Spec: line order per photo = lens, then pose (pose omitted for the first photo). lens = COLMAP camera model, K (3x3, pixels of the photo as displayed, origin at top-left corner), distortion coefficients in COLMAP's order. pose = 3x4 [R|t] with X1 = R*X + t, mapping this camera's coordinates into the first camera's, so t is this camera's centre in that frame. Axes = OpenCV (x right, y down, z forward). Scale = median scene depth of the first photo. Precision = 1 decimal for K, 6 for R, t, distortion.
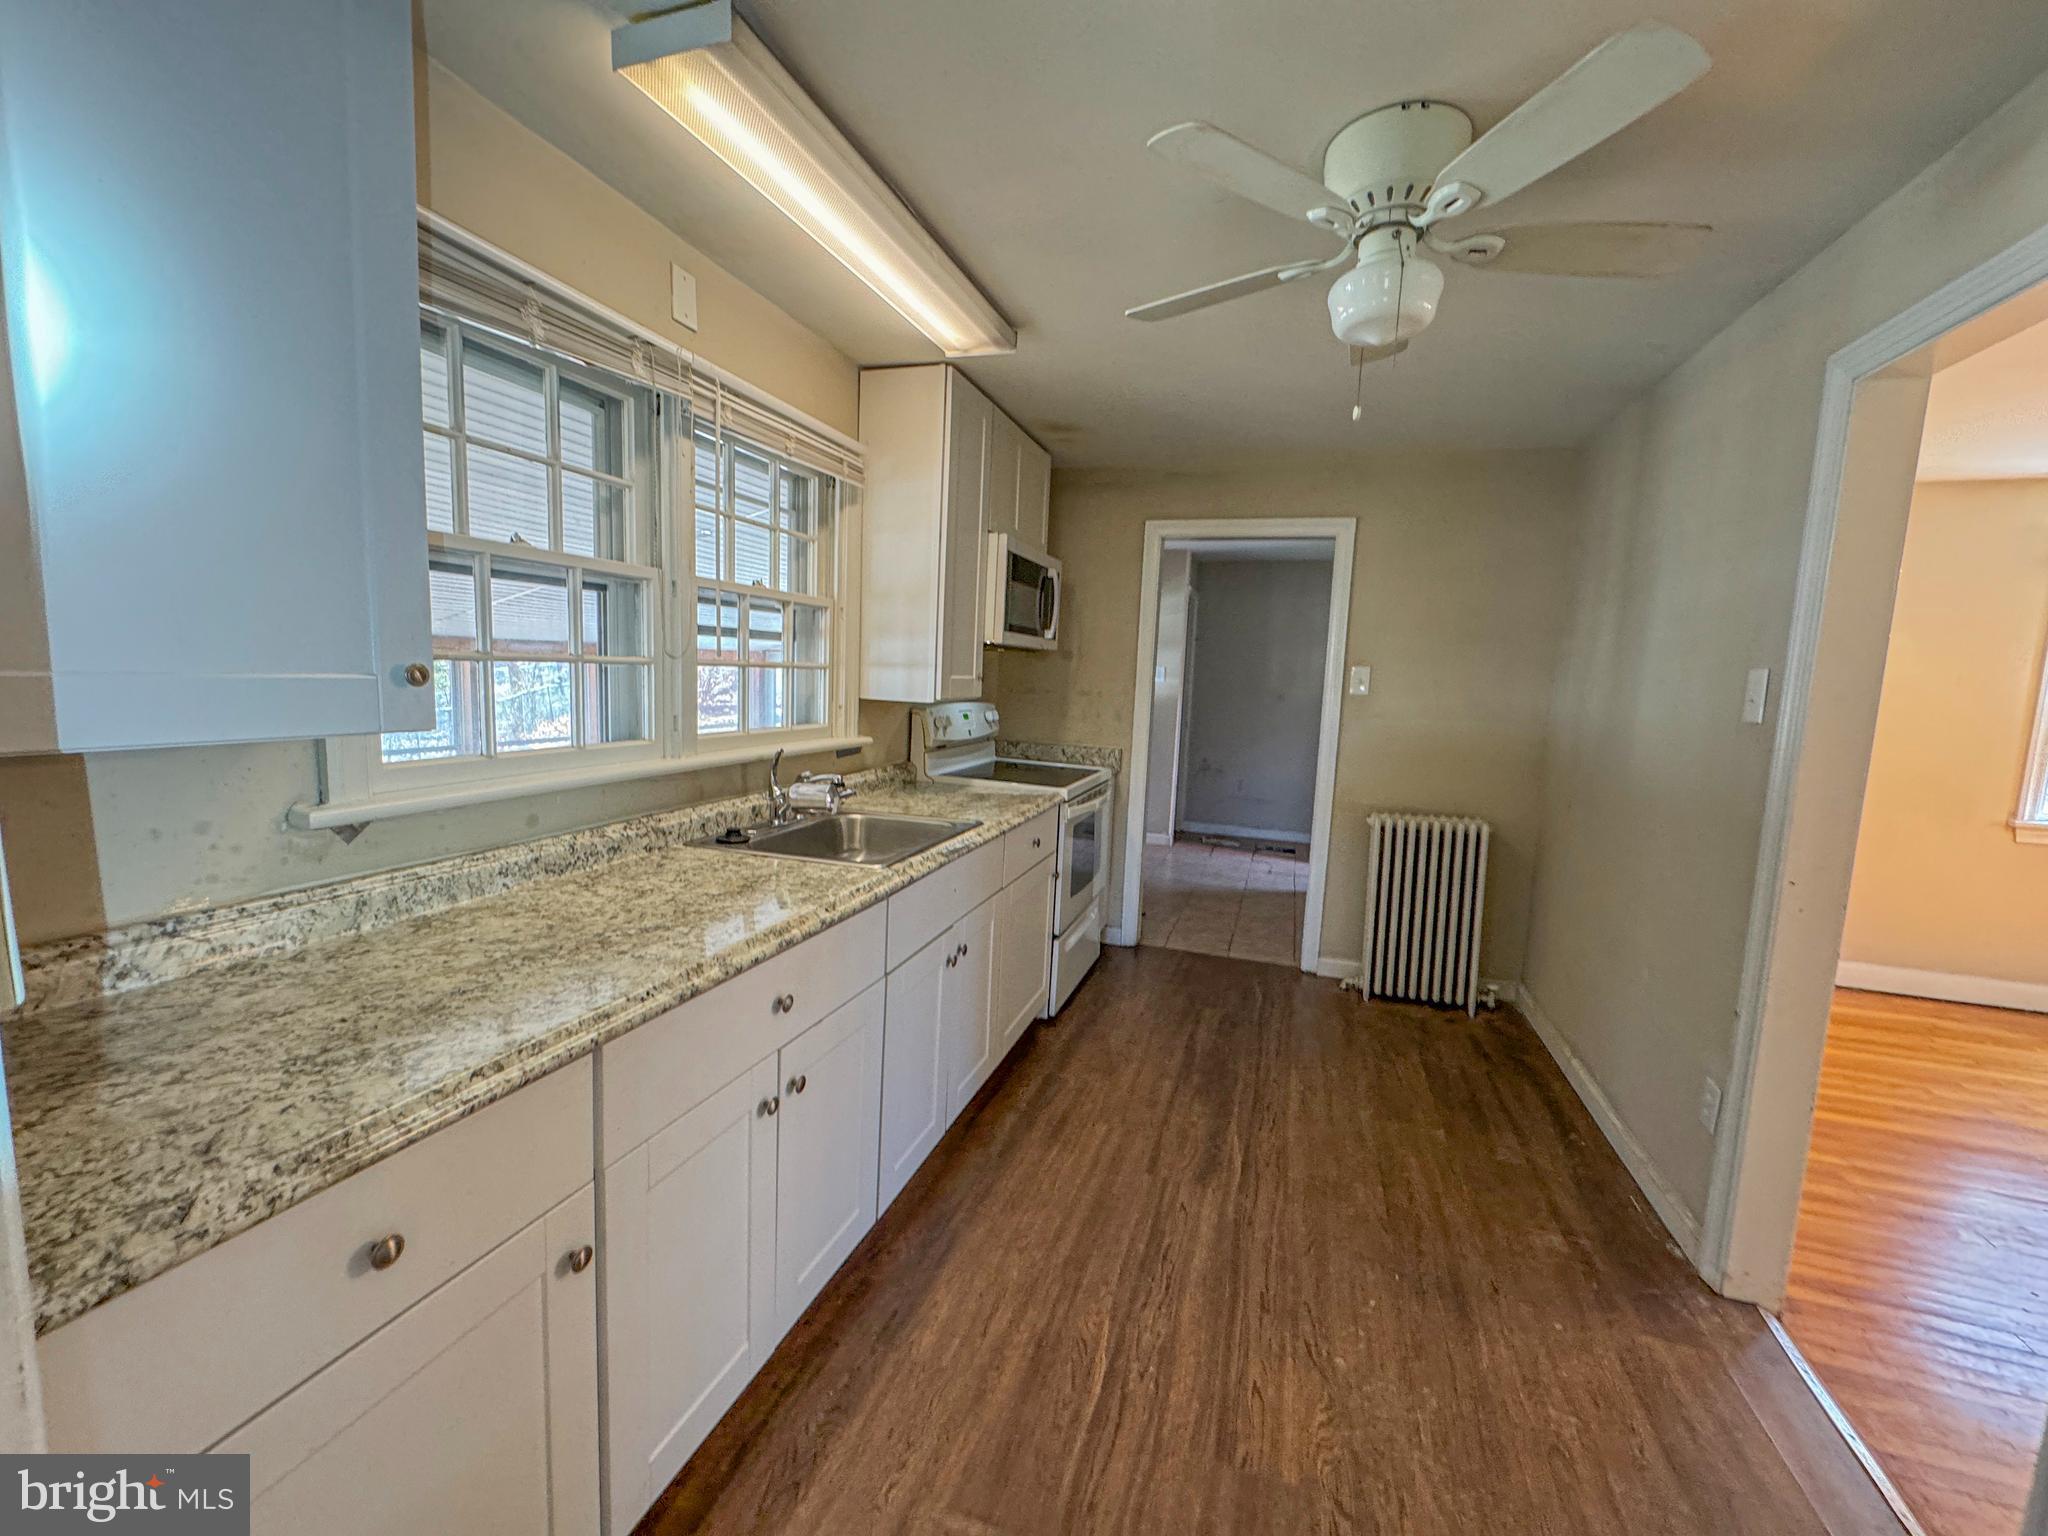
lens RADIAL K [[826.0, 0, 1032.5], [0, 826.0, 765.1], [0, 0, 1]] dist [-0.002253, -0.000134]
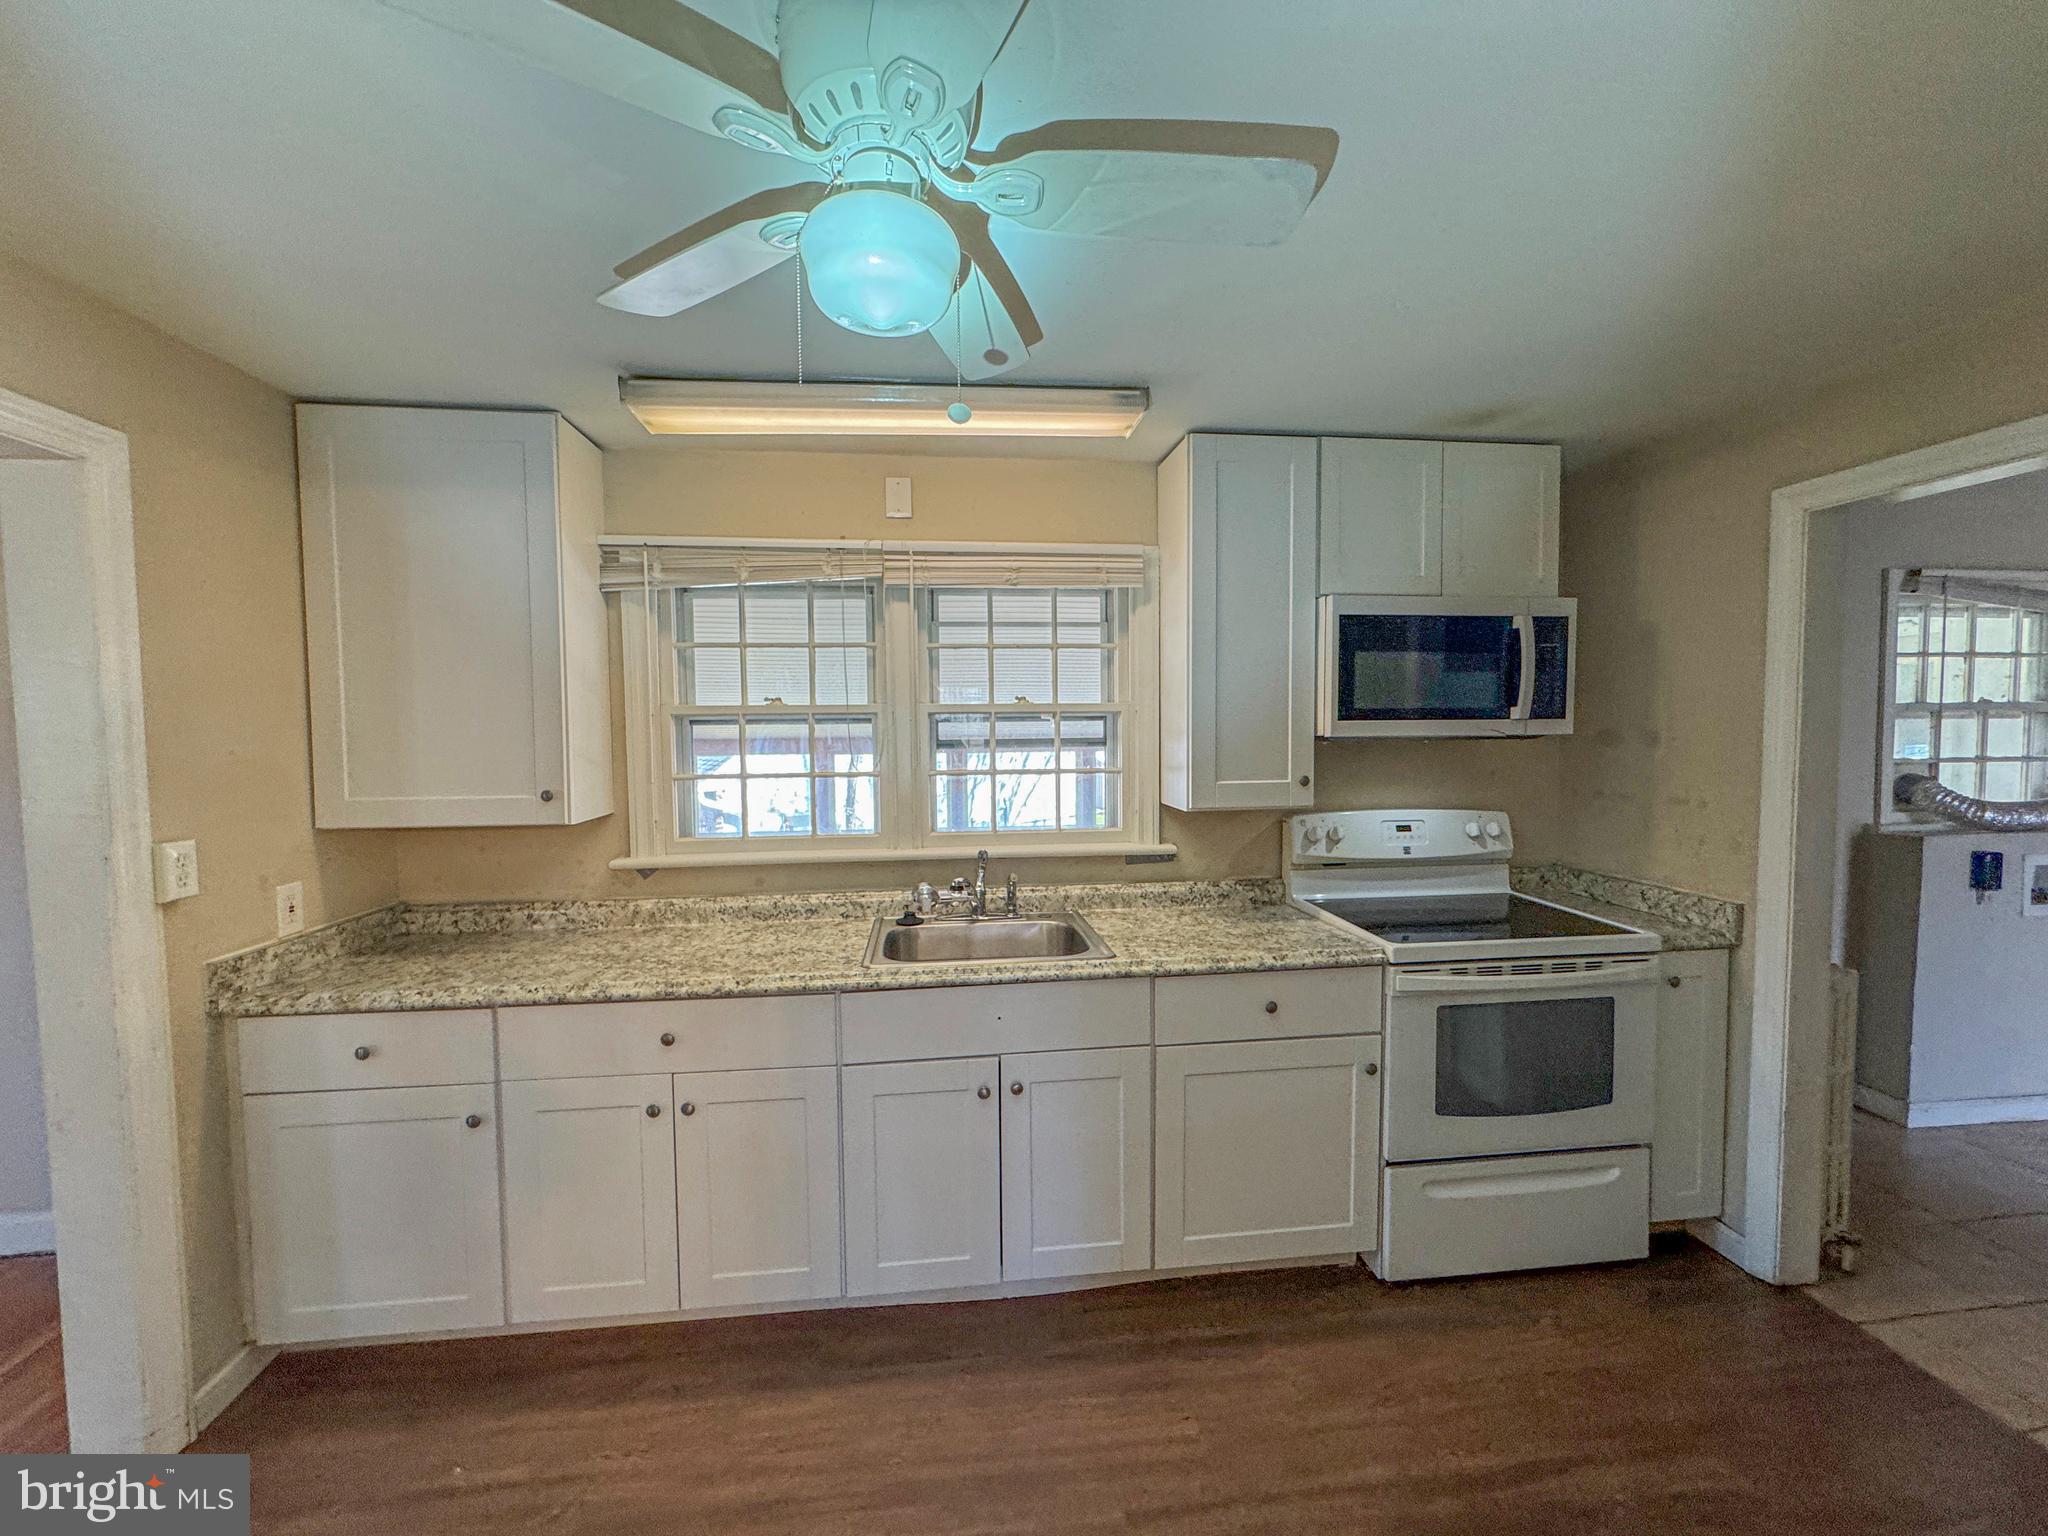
lens RADIAL K [[826.0, 0, 1020.0], [0, 826.0, 769.5], [0, 0, 1]] dist [-0.002253, -0.000134]
pose [[0.413516, 0.000880, -0.910497, 0.624061], [-0.079362, 0.996228, -0.035080, -0.079064], [0.907032, 0.086765, 0.412026, 0.498487]]
